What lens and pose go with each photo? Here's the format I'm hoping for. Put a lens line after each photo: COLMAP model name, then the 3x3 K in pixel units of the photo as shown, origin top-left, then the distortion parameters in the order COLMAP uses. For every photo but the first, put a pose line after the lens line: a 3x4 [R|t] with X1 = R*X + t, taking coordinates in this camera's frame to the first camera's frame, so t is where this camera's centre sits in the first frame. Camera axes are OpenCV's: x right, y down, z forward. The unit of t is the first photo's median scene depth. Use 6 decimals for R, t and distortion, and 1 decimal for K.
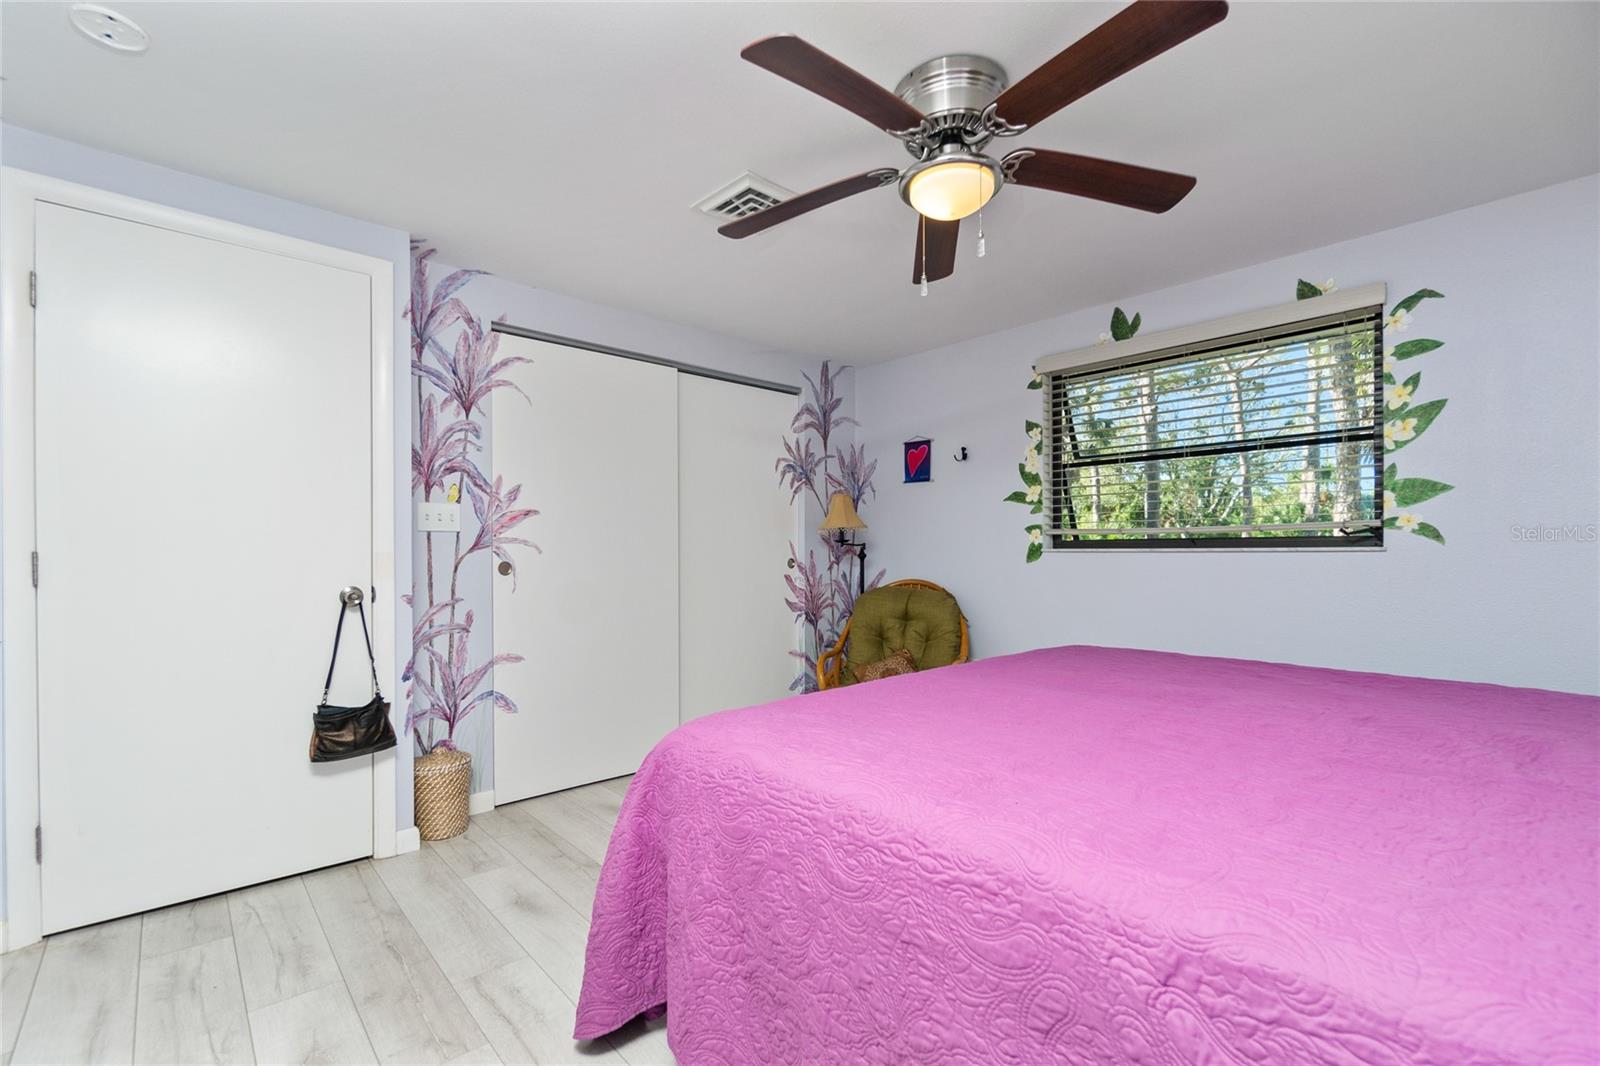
lens RADIAL K [[694.1, 0, 800.6], [0, 694.1, 548.5], [0, 0, 1]] dist [-0.000308, -0.000997]
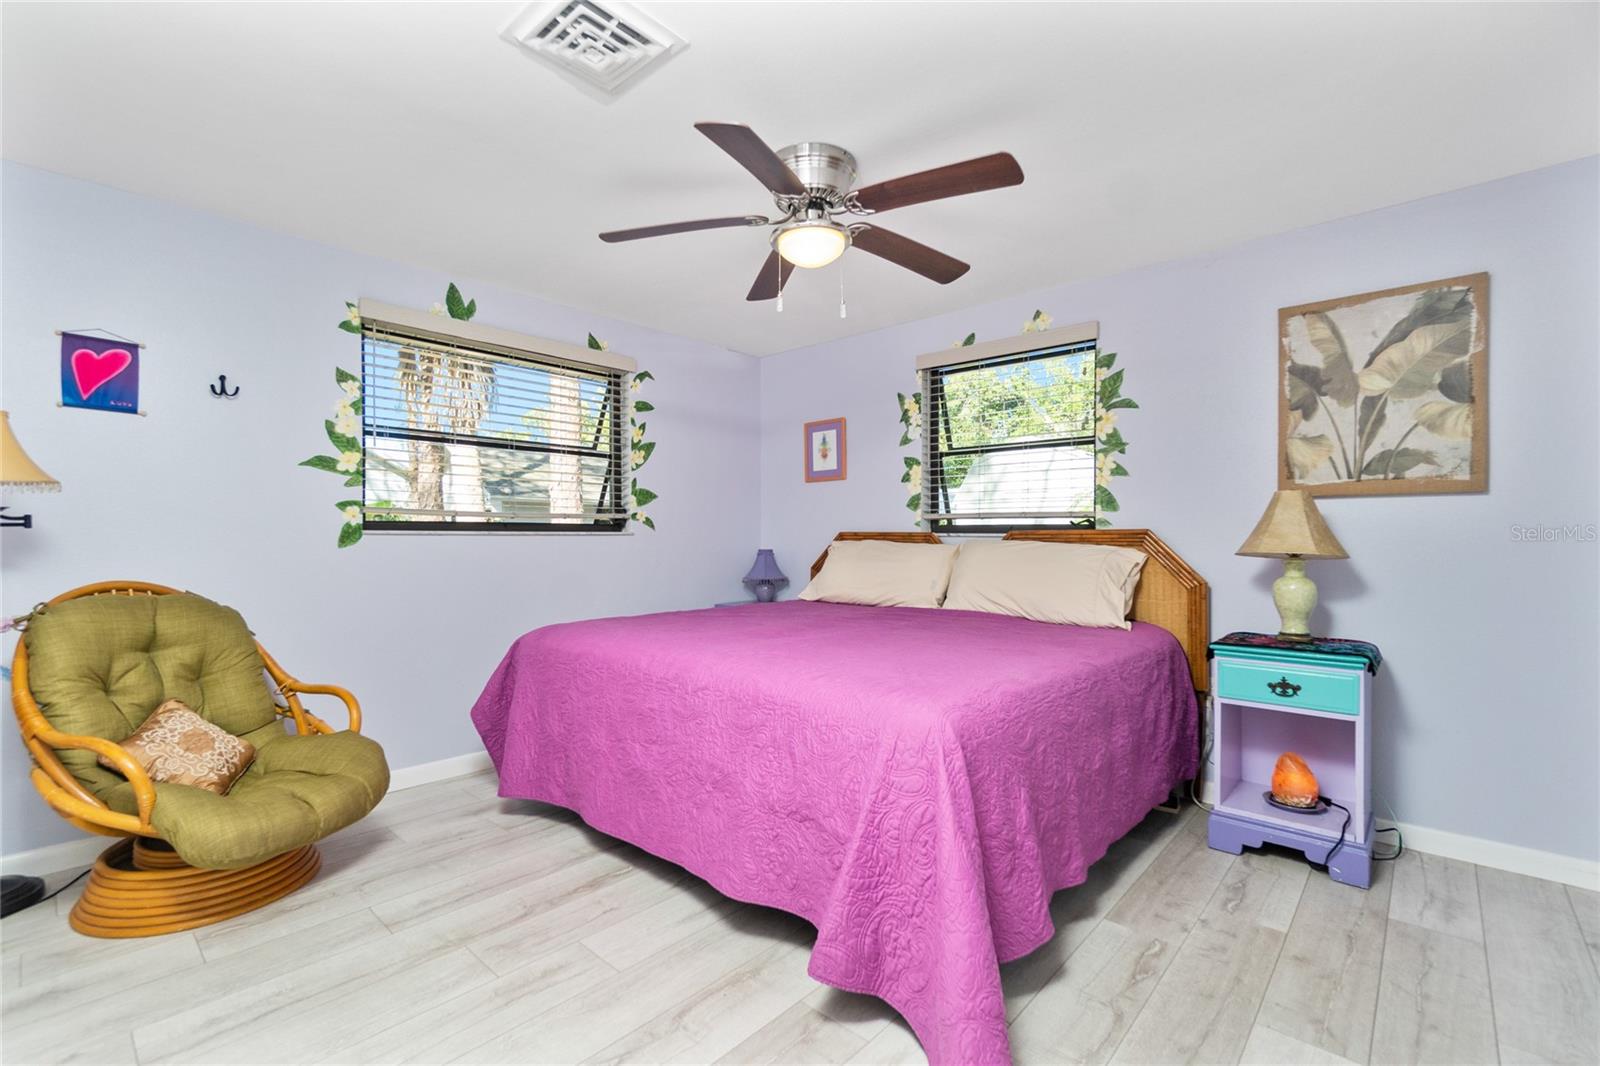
lens RADIAL K [[694.1, 0, 800.3], [0, 694.1, 532.4], [0, 0, 1]] dist [-0.000308, -0.000997]
pose [[-0.078481, 0.006531, 0.996894, -0.551678], [-0.008673, 0.999936, -0.007234, 0.004987], [-0.996878, -0.009213, -0.078419, 0.586390]]
